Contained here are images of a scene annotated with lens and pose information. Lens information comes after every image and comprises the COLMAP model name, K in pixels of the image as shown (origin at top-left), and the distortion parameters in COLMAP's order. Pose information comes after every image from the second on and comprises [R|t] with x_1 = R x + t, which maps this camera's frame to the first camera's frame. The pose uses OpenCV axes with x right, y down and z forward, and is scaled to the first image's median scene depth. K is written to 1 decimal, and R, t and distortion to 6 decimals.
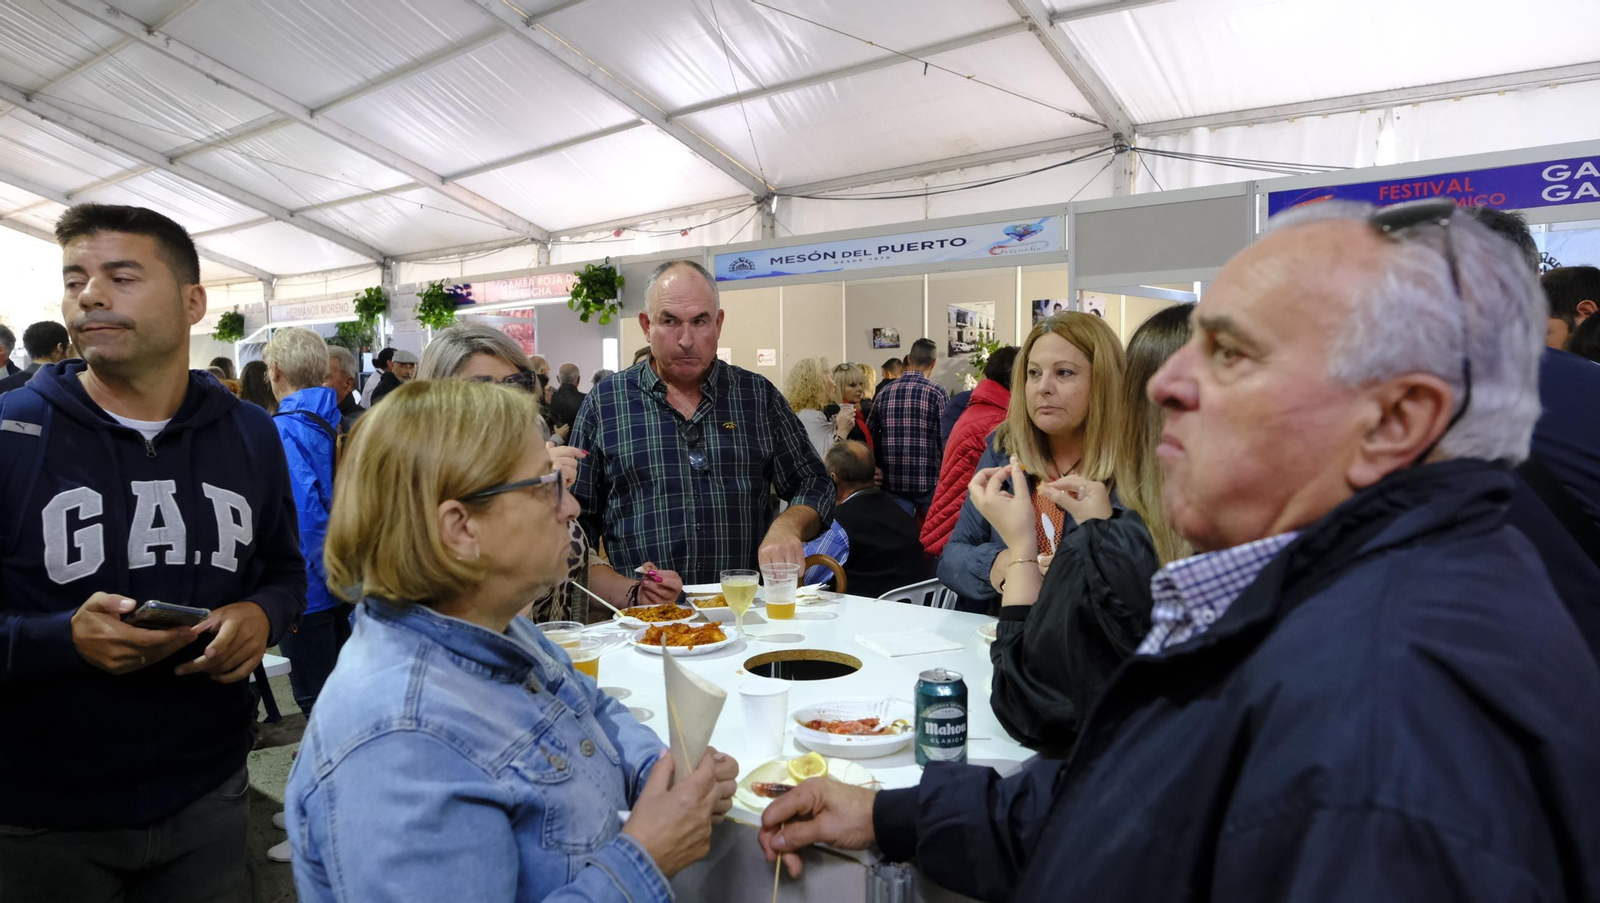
lens RADIAL K [[1083.2, 0, 806.0], [0, 1083.2, 448.4], [0, 0, 1]] dist [-0.032621, 0.024515]
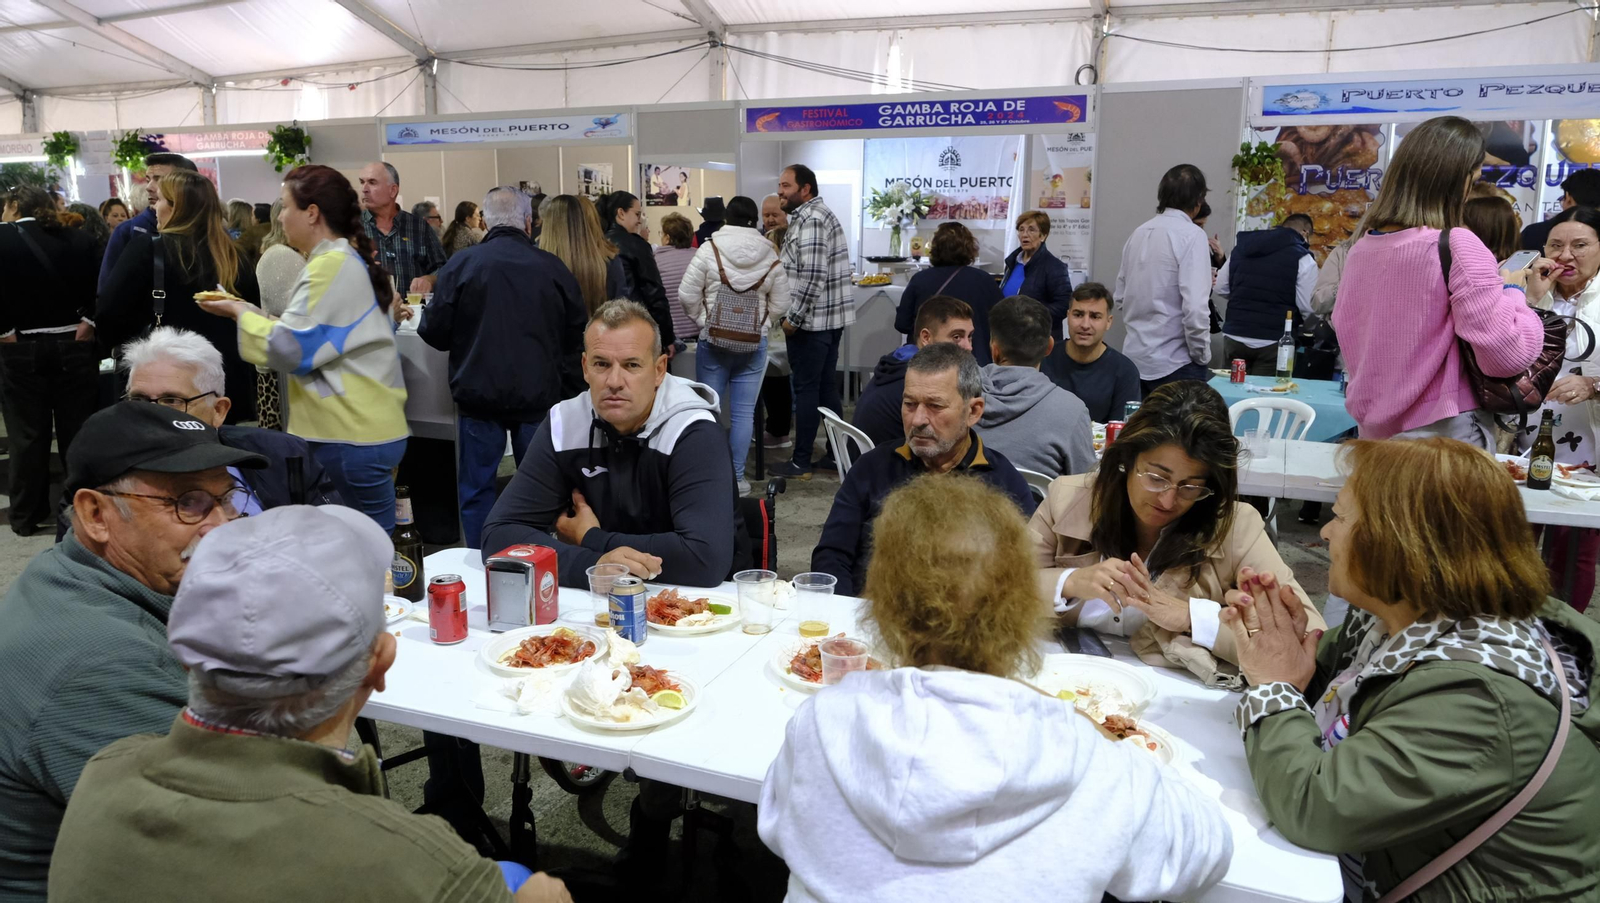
lens RADIAL K [[1083.2, 0, 806.0], [0, 1083.2, 448.4], [0, 0, 1]] dist [-0.032621, 0.024515]
pose [[0.959795, -0.039608, 0.277895, 0.019651], [0.000847, 0.990399, 0.138234, 0.023352], [-0.280702, -0.132441, 0.950613, -0.323374]]
